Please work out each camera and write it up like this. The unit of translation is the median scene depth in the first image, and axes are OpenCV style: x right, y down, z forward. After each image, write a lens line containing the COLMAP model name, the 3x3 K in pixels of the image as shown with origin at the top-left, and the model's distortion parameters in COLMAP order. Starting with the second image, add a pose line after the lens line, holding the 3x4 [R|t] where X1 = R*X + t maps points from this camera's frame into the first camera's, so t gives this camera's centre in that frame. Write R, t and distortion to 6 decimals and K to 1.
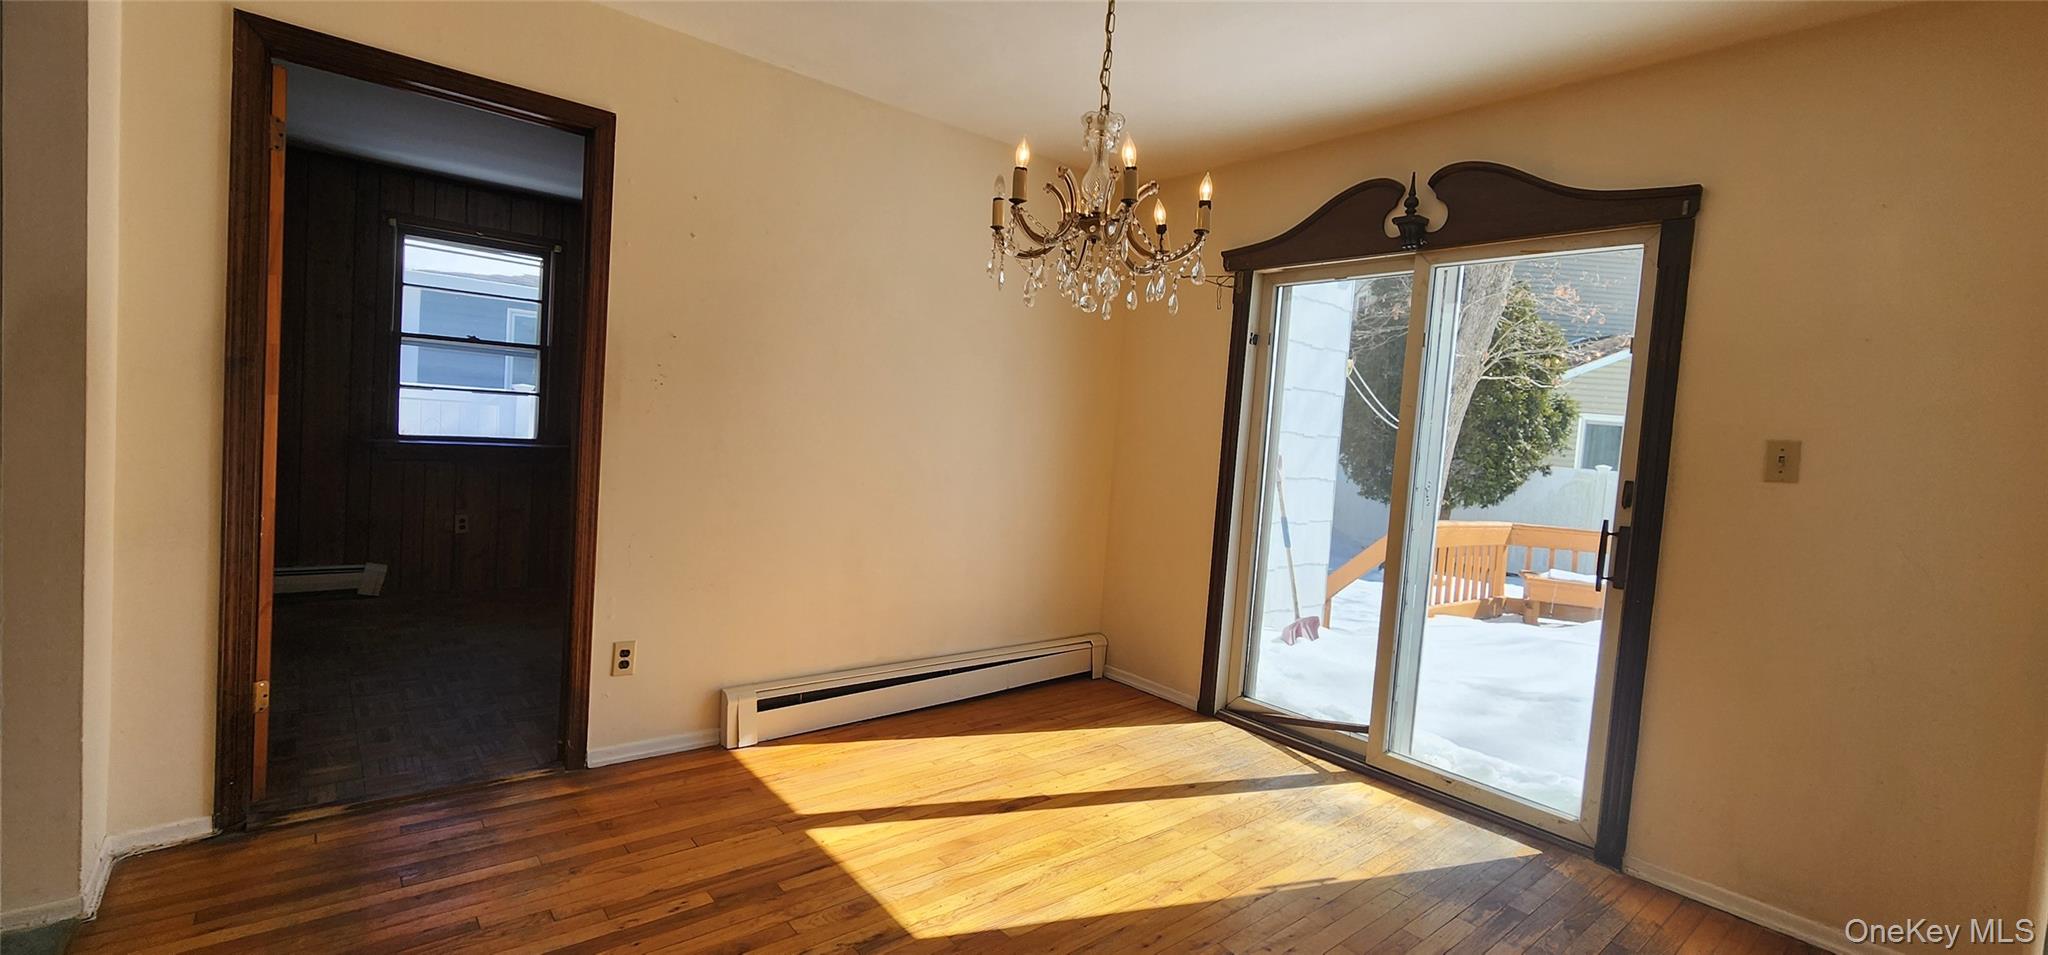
lens RADIAL K [[830.9, 0, 1024.0], [0, 830.9, 477.5], [0, 0, 1]] dist [0.000354, 0.000161]
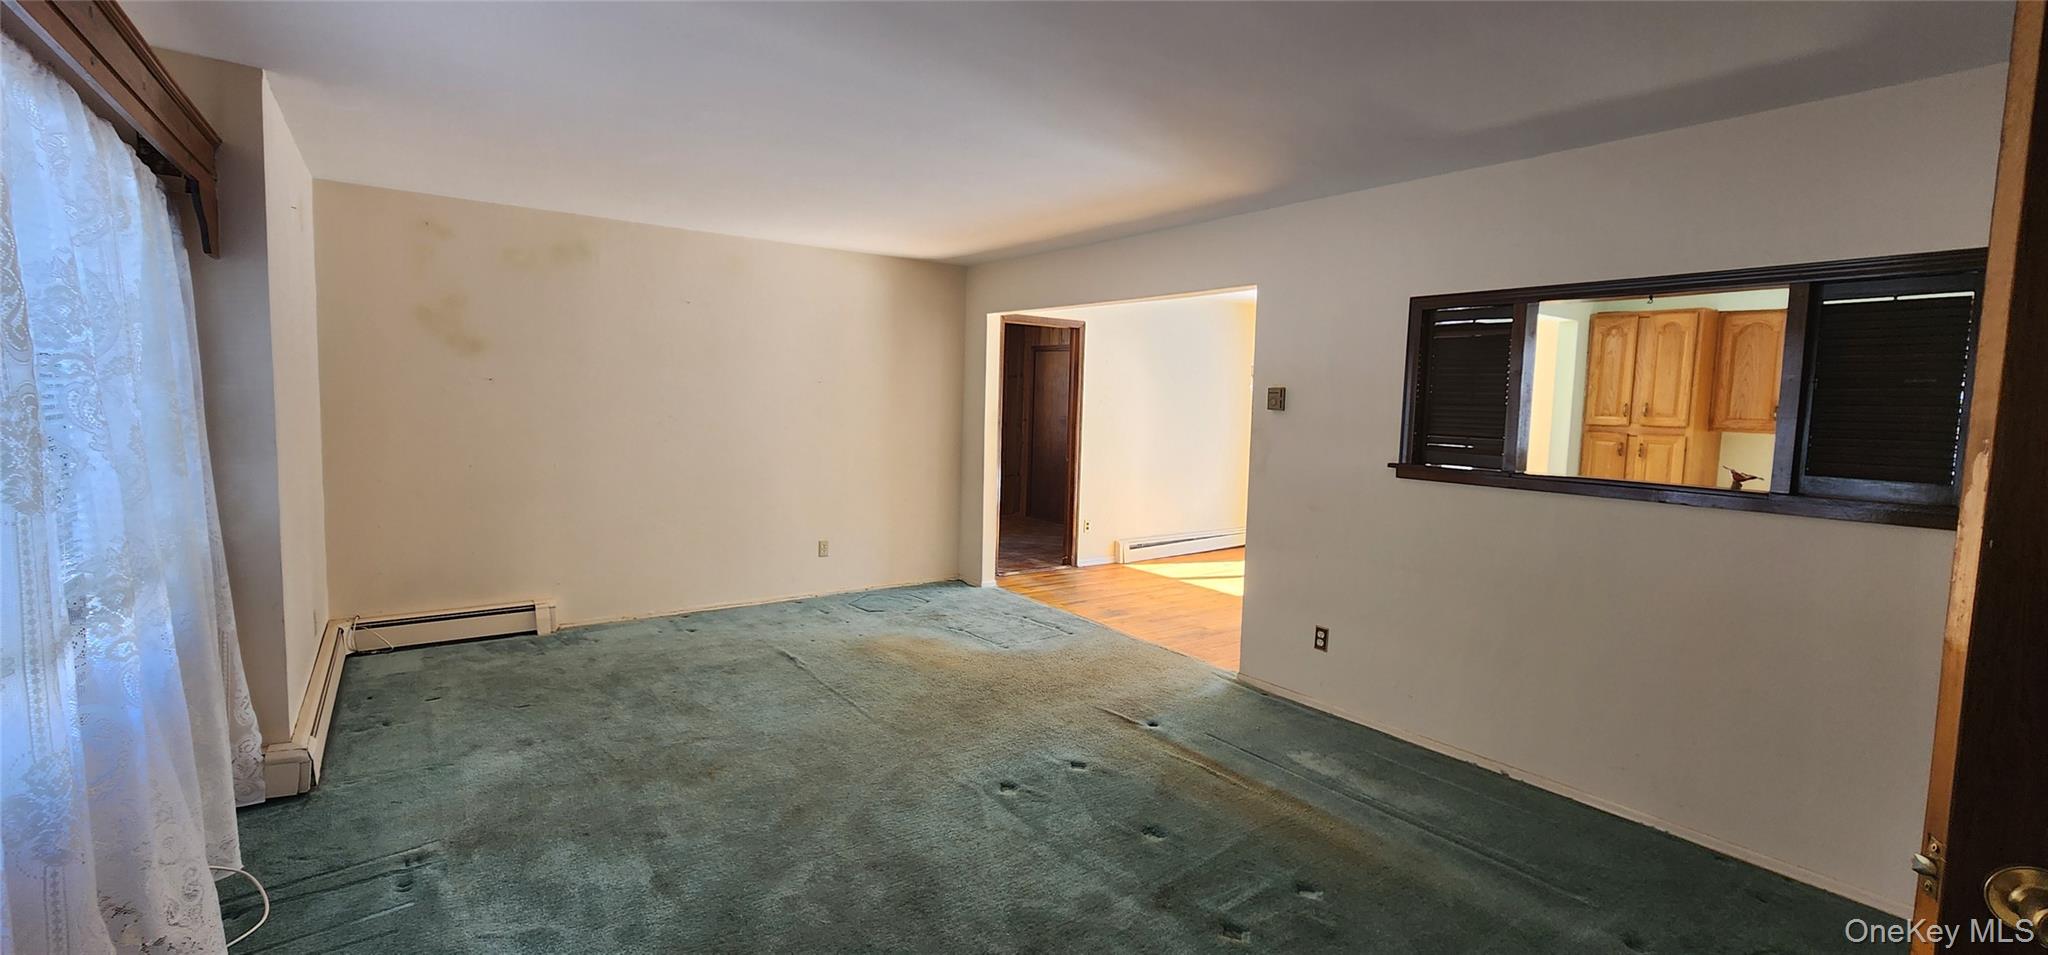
lens RADIAL K [[856.2, 0, 1015.4], [0, 856.2, 472.2], [0, 0, 1]] dist [0.000245, 0.000063]
pose [[0.996117, -0.037345, -0.079728, -0.457137], [0.039310, 0.998957, 0.023221, -0.022061], [0.078778, -0.026265, 0.996546, -1.579894]]
